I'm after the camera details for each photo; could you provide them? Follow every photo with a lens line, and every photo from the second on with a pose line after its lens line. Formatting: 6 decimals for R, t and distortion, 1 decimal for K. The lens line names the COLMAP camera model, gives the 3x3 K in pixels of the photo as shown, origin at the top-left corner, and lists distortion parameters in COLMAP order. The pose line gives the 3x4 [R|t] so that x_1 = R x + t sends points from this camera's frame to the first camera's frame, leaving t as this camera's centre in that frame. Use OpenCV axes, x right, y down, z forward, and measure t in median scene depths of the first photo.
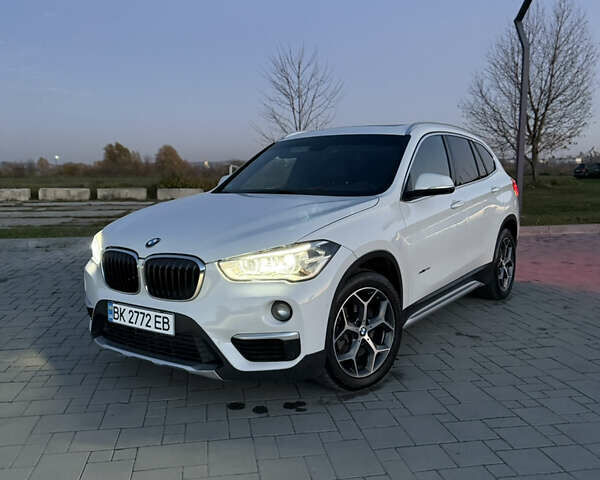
lens RADIAL K [[567.5, 0, 302.2], [0, 567.5, 239.0], [0, 0, 1]] dist [0.189142, -0.333616]
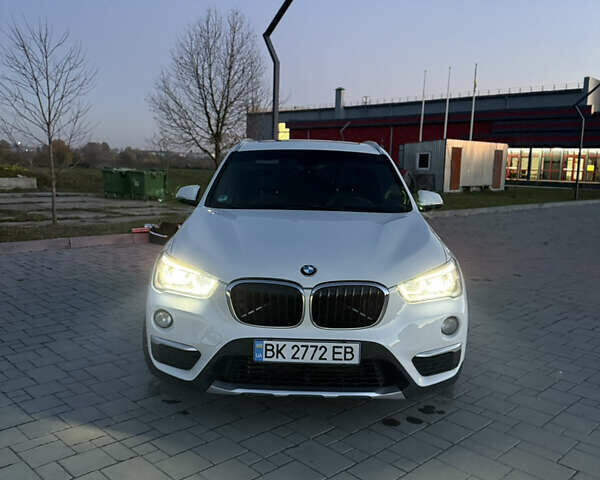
lens RADIAL K [[567.5, 0, 302.2], [0, 567.5, 239.0], [0, 0, 1]] dist [0.189142, -0.333616]
pose [[0.815677, -0.048408, 0.576479, -0.818244], [0.038242, 0.998825, 0.029763, -0.075338], [-0.577242, -0.002231, 0.816570, 0.242771]]
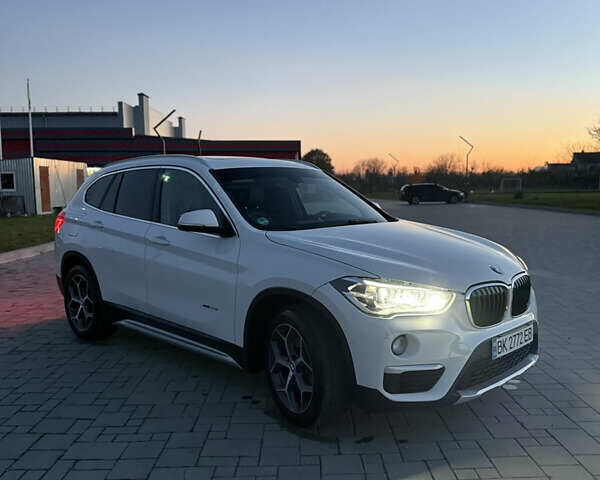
lens RADIAL K [[567.5, 0, 302.2], [0, 567.5, 239.0], [0, 0, 1]] dist [0.189142, -0.333616]
pose [[0.141478, -0.086448, 0.986160, -1.382007], [0.129181, 0.989274, 0.068188, -0.173362], [-0.981477, 0.117746, 0.151128, 1.194405]]
